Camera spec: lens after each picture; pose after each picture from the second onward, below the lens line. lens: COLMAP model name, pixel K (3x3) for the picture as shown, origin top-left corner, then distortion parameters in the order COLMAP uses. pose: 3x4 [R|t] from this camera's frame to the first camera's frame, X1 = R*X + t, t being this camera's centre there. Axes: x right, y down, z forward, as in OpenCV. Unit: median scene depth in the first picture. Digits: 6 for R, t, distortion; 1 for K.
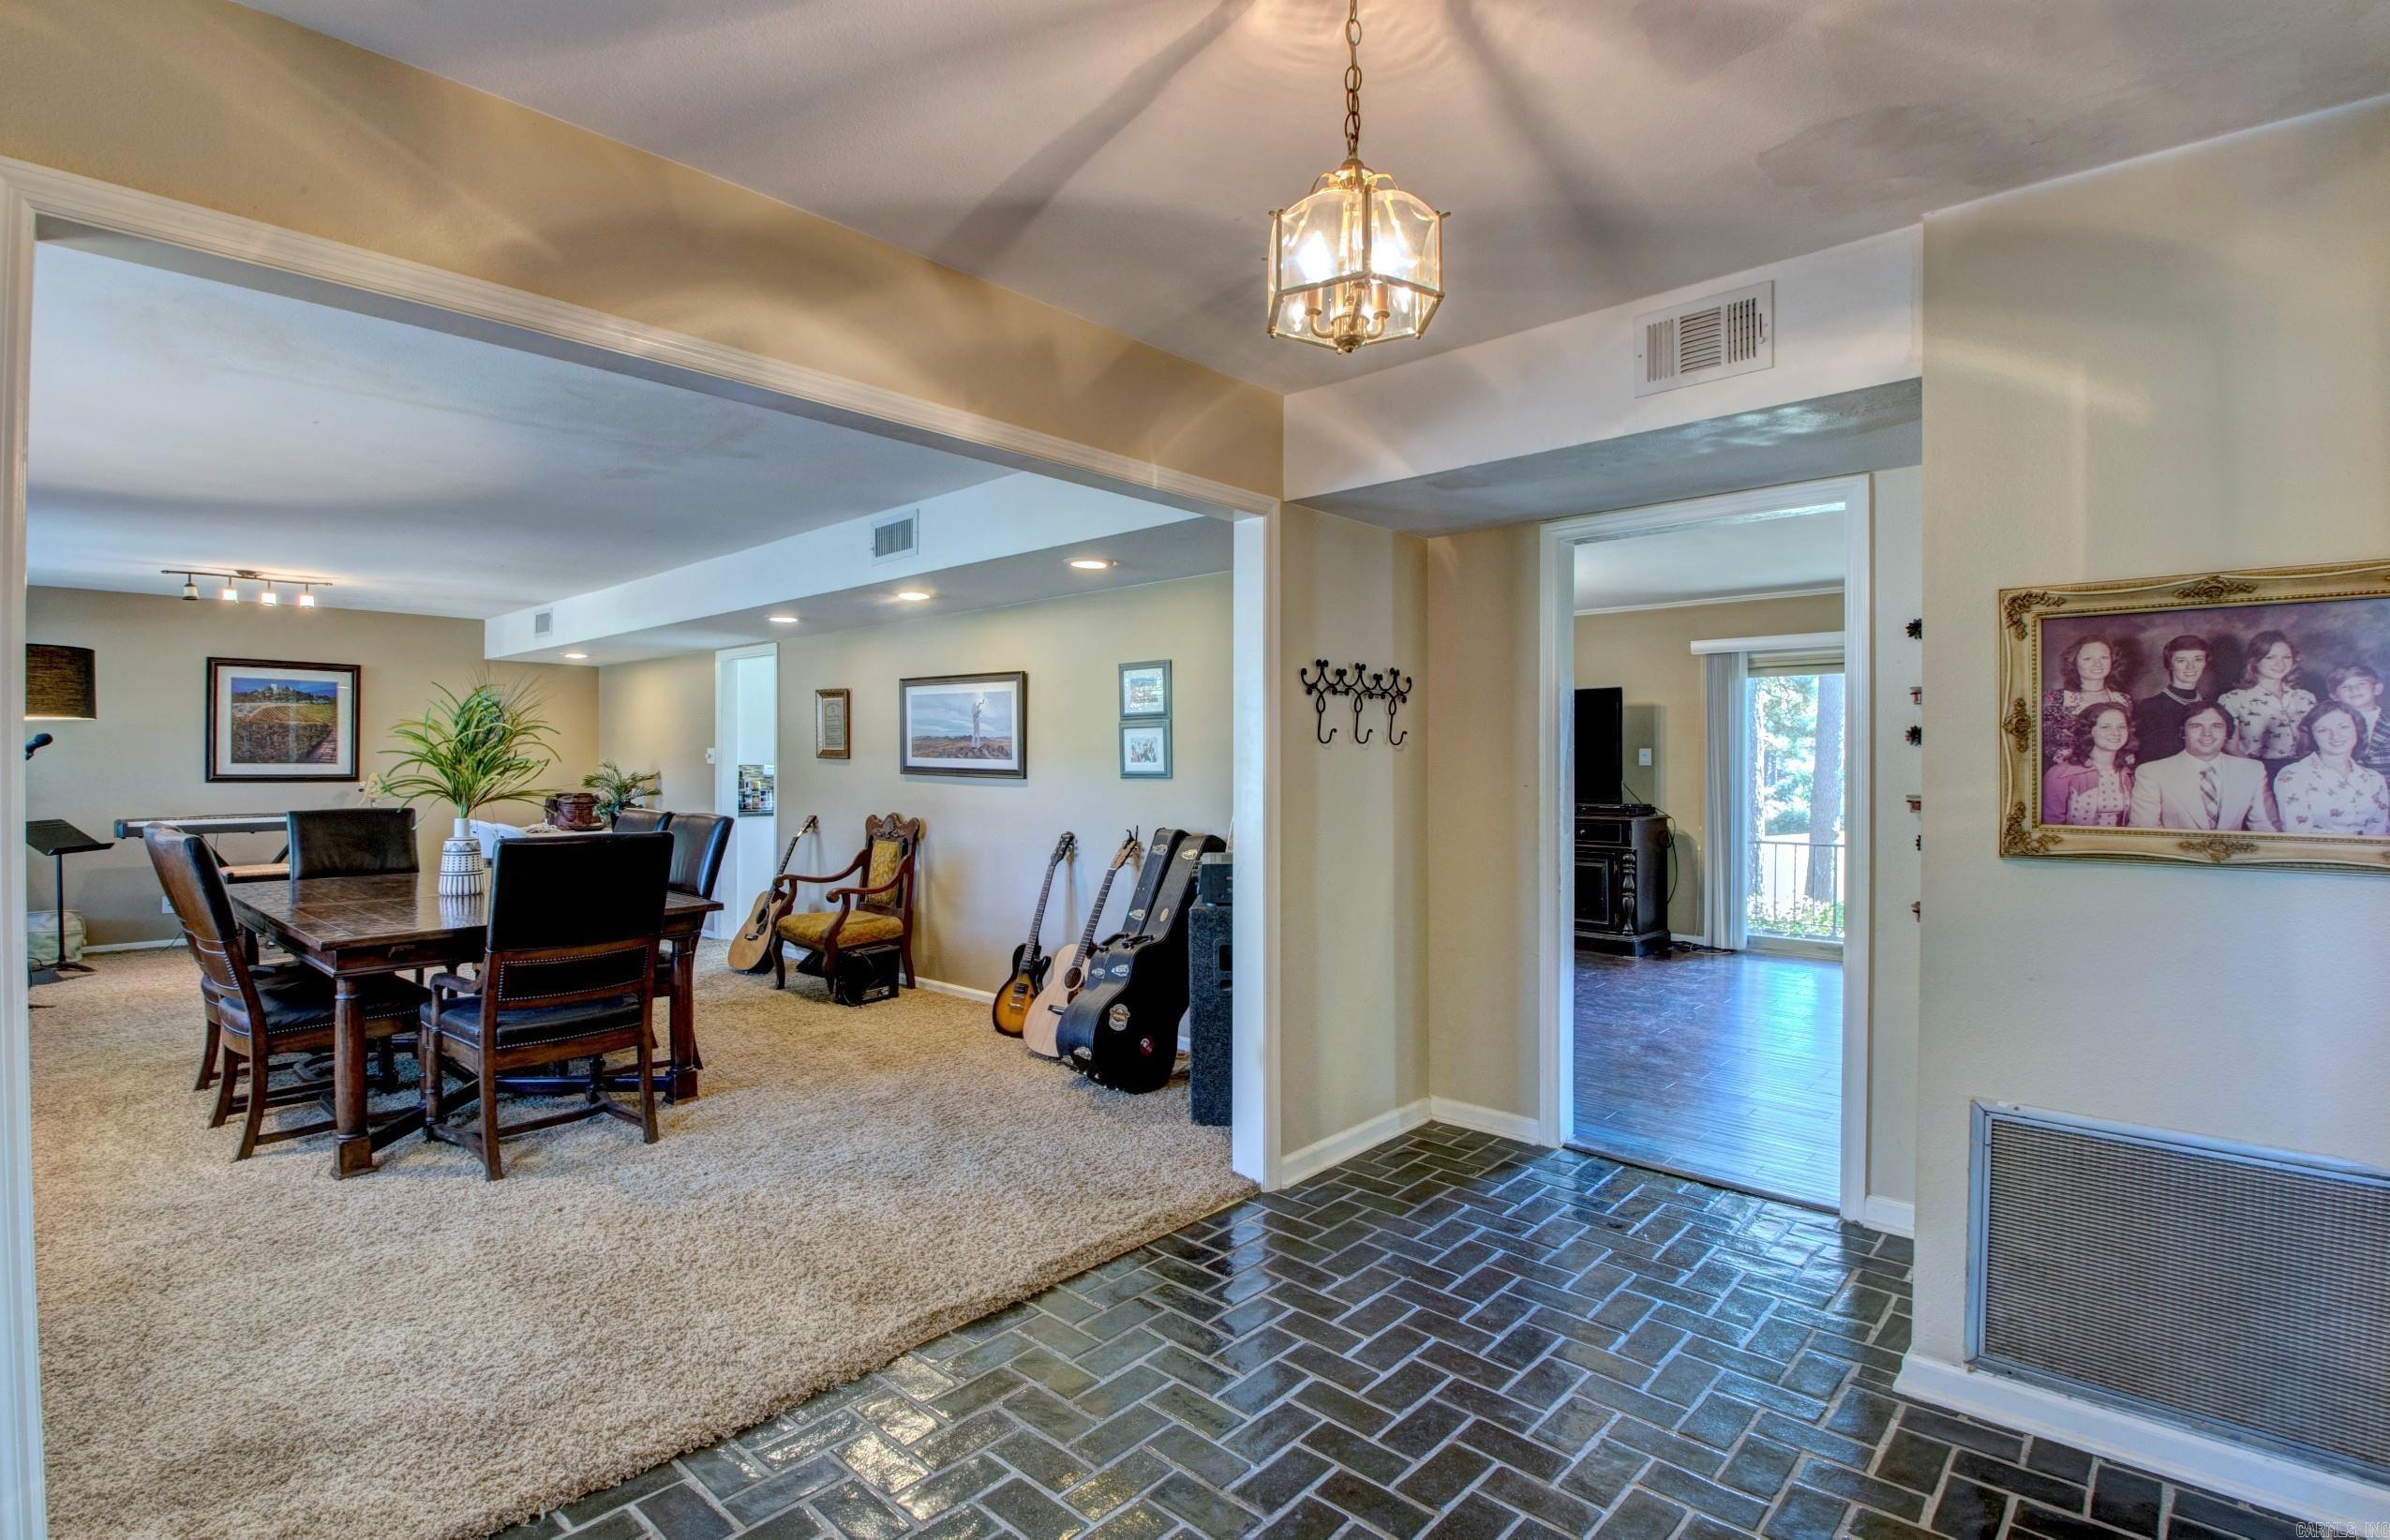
lens RADIAL K [[1105.4, 0, 1188.6], [0, 1105.4, 769.8], [0, 0, 1]] dist [-0.000385, -0.000060]
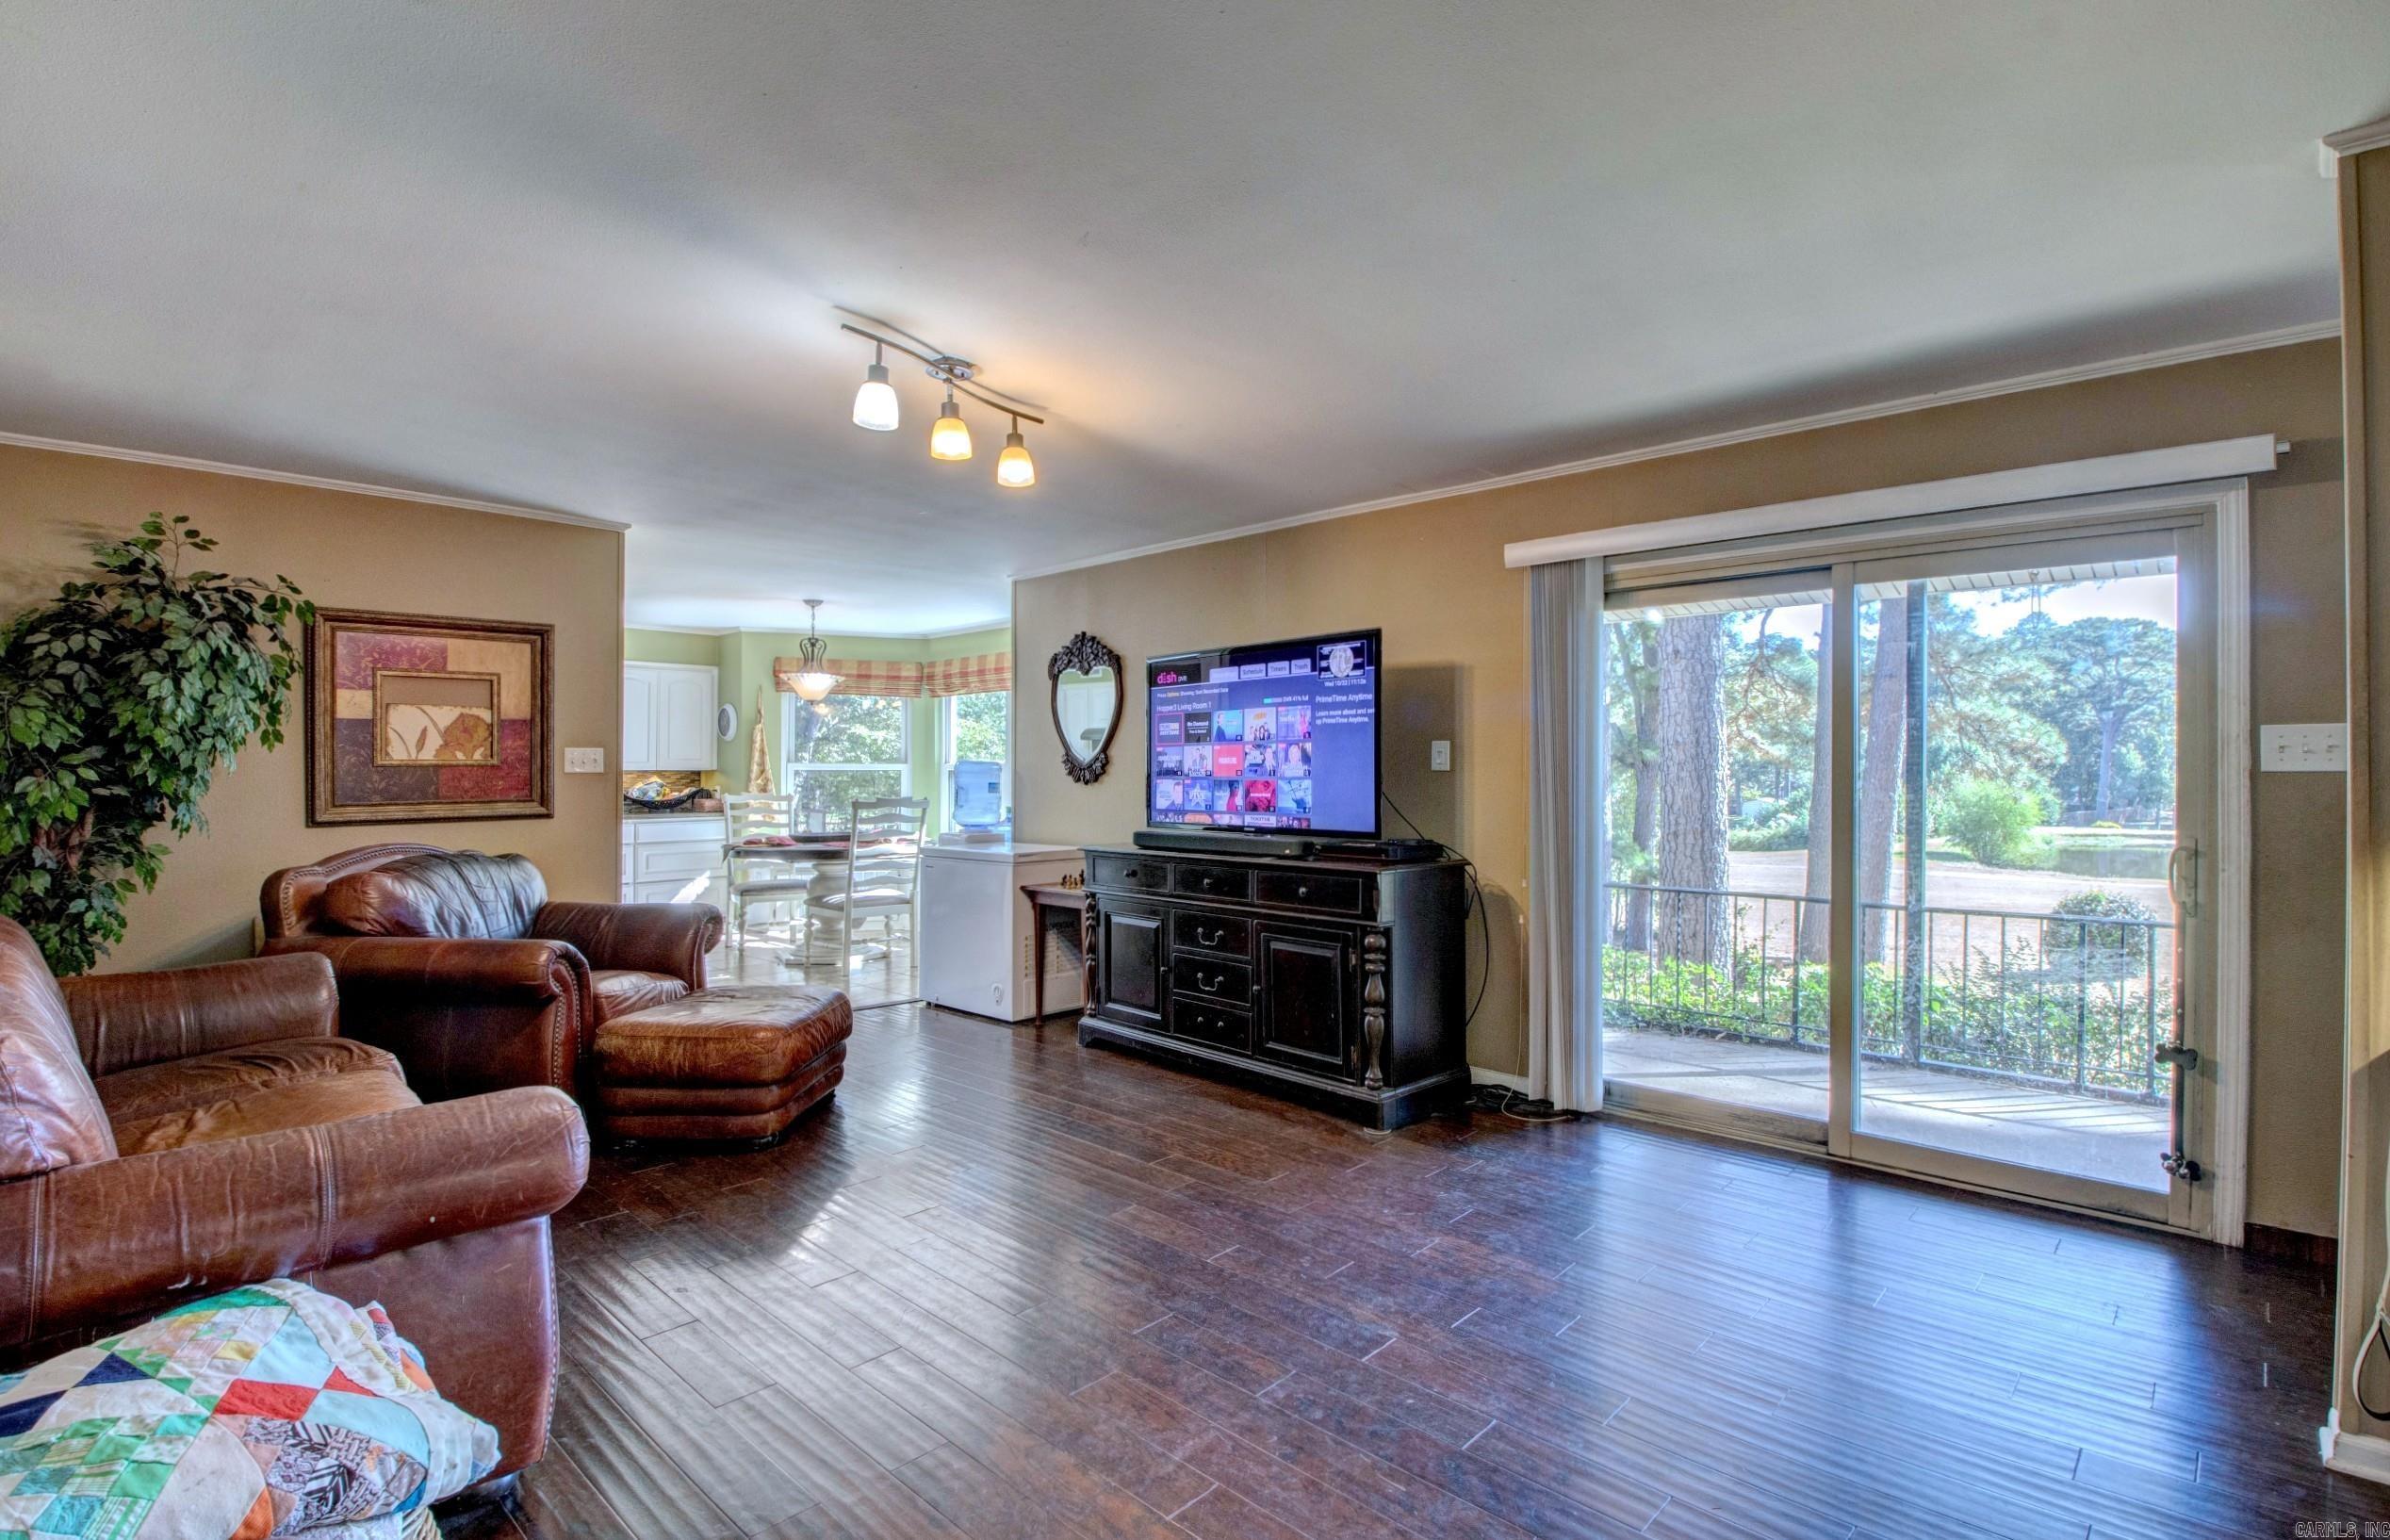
lens RADIAL K [[1105.4, 0, 1203.5], [0, 1105.4, 771.0], [0, 0, 1]] dist [-0.000385, -0.000060]
pose [[0.999998, 0.001441, 0.001083, 0.308058], [-0.001433, 0.999973, -0.007164, 0.000877], [-0.001094, 0.007163, 0.999974, 0.455983]]
